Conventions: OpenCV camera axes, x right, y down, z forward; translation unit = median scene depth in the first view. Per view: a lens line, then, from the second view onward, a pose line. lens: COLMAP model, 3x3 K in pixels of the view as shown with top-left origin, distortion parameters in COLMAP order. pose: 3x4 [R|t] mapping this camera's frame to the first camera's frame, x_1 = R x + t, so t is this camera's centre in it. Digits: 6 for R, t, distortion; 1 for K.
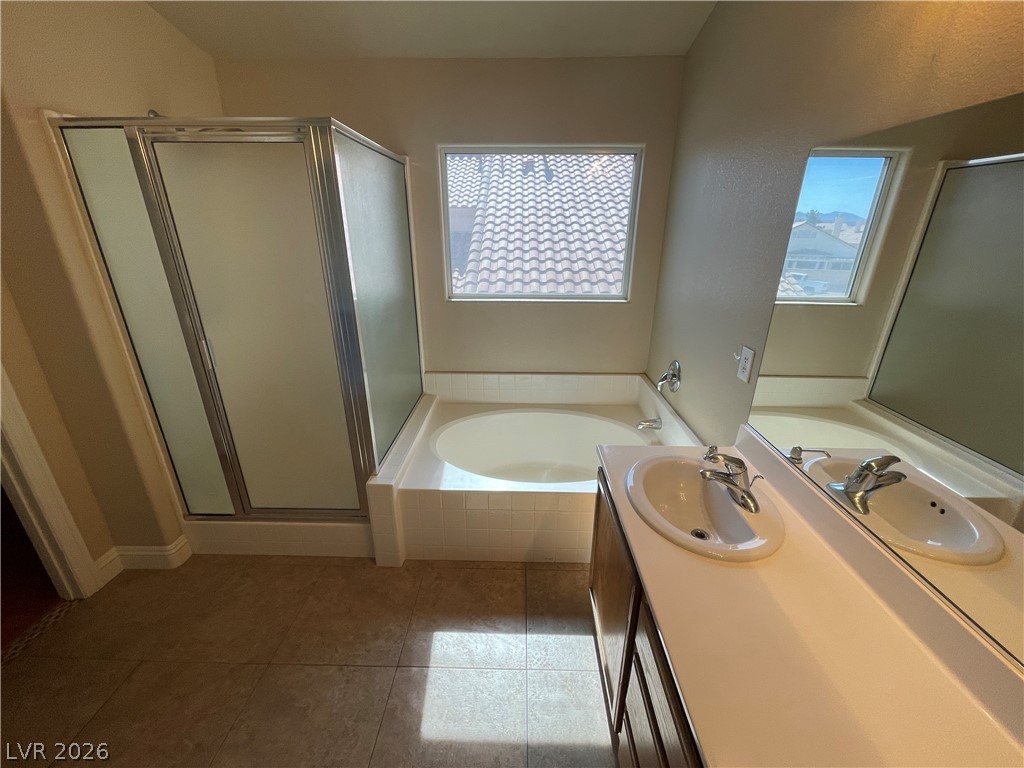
lens RADIAL K [[412.9, 0, 511.9], [0, 412.9, 384.4], [0, 0, 1]] dist [-0.003848, 0.000403]
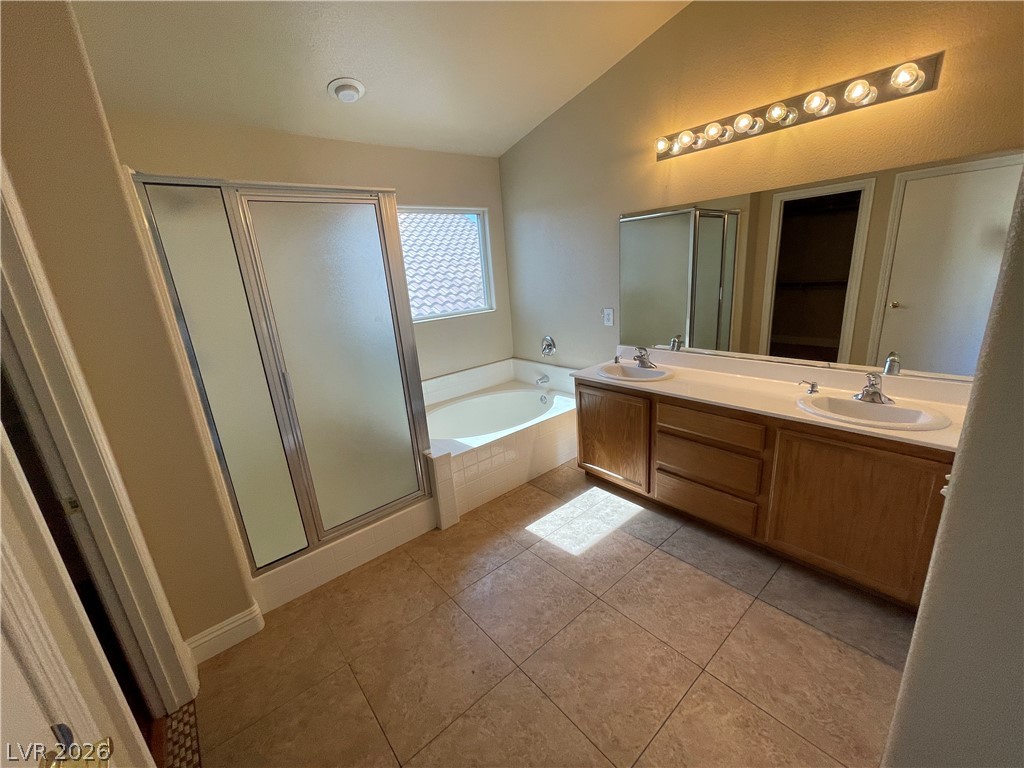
lens RADIAL K [[412.9, 0, 514.3], [0, 412.9, 383.7], [0, 0, 1]] dist [-0.003848, 0.000403]
pose [[0.746047, -0.239077, 0.621496, -0.852401], [0.306889, 0.951742, -0.002276, 0.095392], [-0.590960, 0.192428, 0.783414, -0.178319]]
